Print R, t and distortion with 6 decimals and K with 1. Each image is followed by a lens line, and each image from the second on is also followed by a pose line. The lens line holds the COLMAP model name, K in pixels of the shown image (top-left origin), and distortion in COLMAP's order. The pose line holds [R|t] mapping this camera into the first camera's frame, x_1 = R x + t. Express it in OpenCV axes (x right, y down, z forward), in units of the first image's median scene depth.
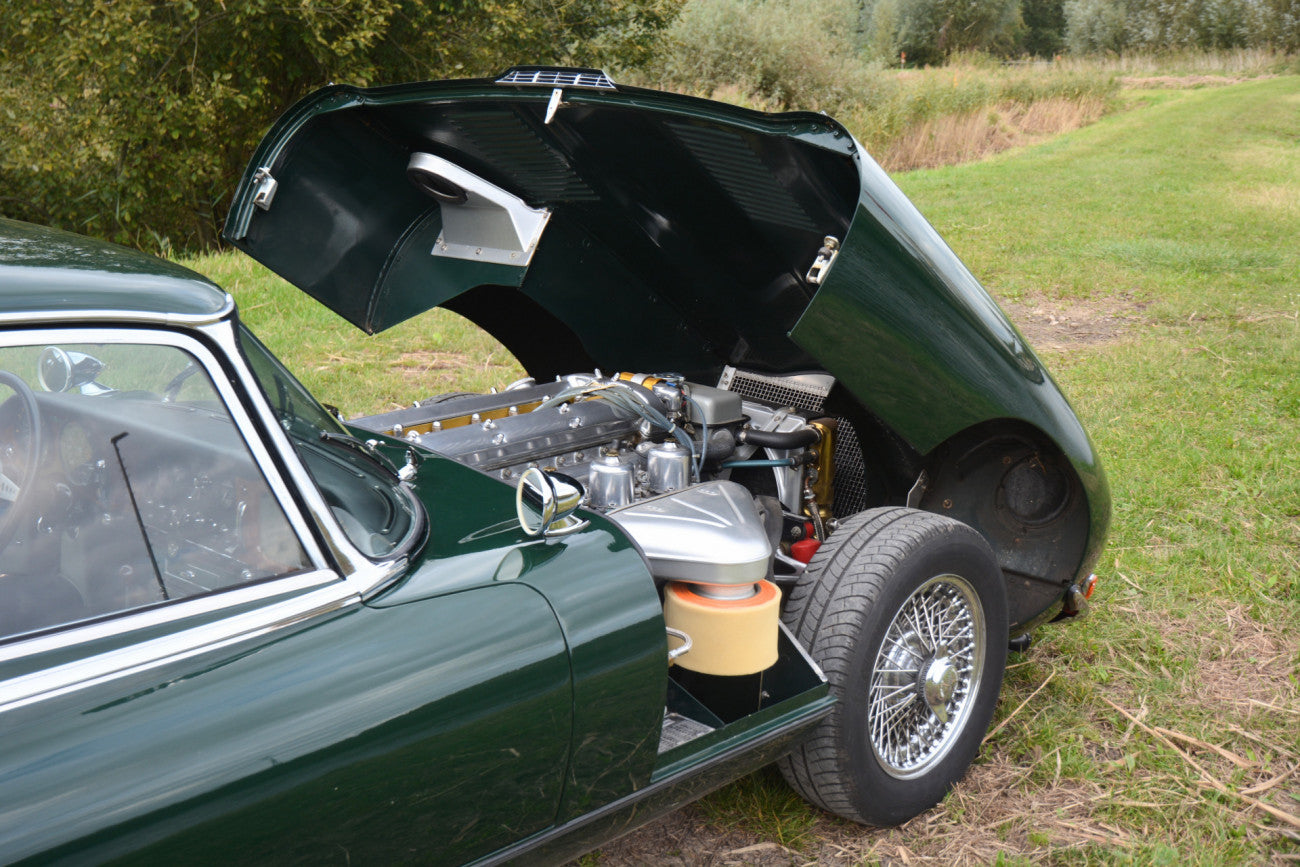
lens RADIAL K [[1612.8, 0, 587.4], [0, 1612.8, 425.0], [0, 0, 1]] dist [0.060027, 0.090736]
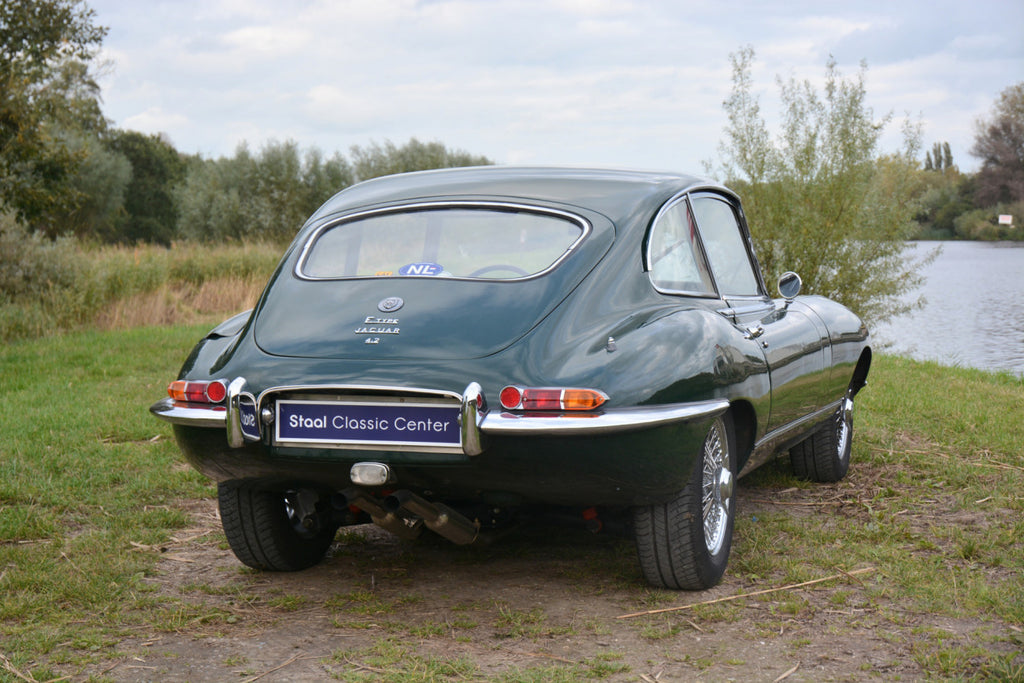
lens RADIAL K [[1917.1, 0, 453.1], [0, 1917.1, 342.2], [0, 0, 1]] dist [0.180855, -0.002998]
pose [[0.902857, -0.033748, 0.428614, -0.079963], [0.108371, 0.982589, -0.150913, 0.023365], [-0.416059, 0.182703, 0.890795, -0.064785]]
